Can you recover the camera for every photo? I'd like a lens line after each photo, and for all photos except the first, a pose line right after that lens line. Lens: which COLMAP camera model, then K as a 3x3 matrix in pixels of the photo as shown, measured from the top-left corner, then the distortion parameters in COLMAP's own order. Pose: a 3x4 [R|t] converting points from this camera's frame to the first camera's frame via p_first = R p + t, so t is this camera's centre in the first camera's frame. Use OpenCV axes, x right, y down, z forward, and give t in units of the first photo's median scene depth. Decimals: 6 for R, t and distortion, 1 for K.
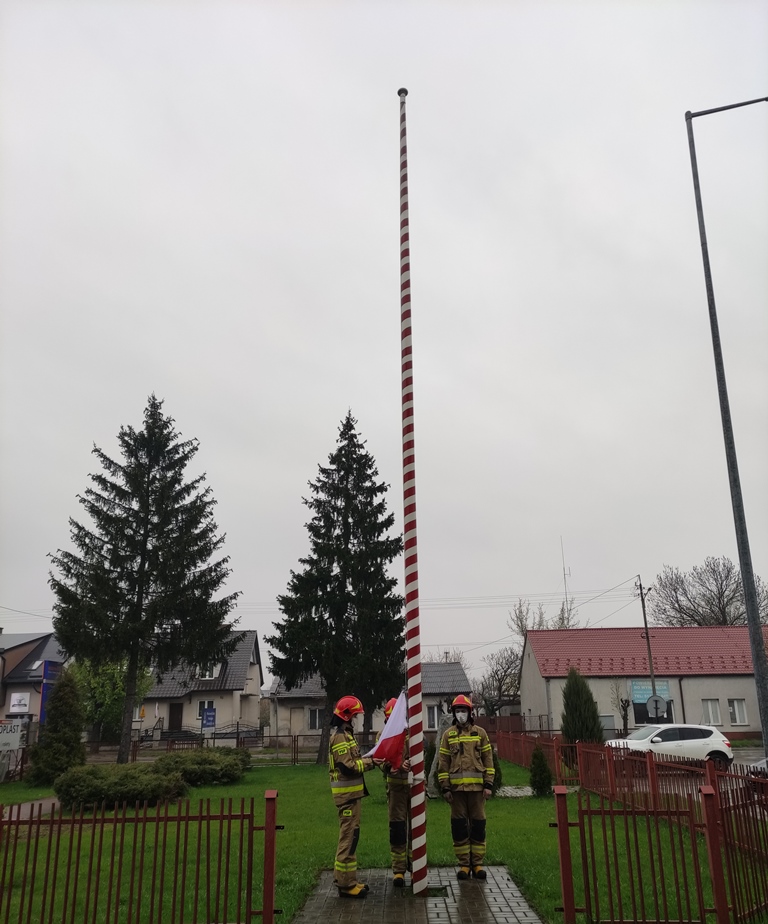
lens RADIAL K [[753.9, 0, 383.1], [0, 753.9, 512.5], [0, 0, 1]] dist [0.096080, -0.133131]
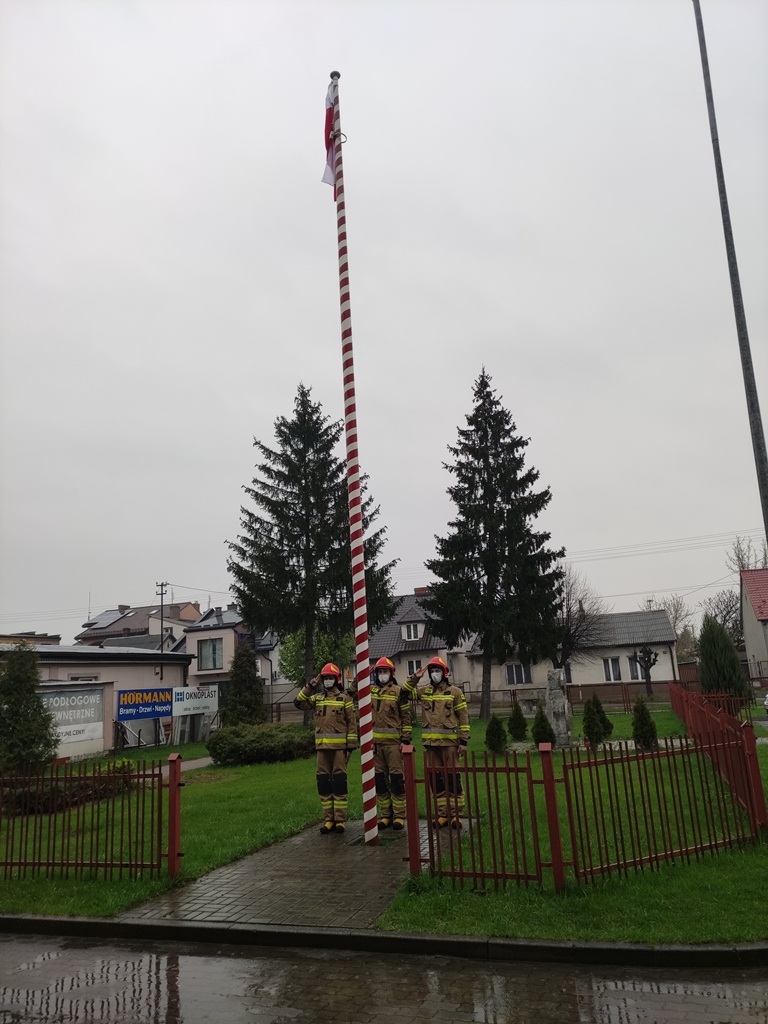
lens RADIAL K [[755.9, 0, 384.0], [0, 755.9, 512.0], [0, 0, 1]] dist [0.078017, -0.069425]
pose [[0.948087, -0.104940, -0.300198, 0.115607], [0.121489, 0.991905, 0.036949, -0.000948], [0.293890, -0.071502, 0.953161, 0.001502]]
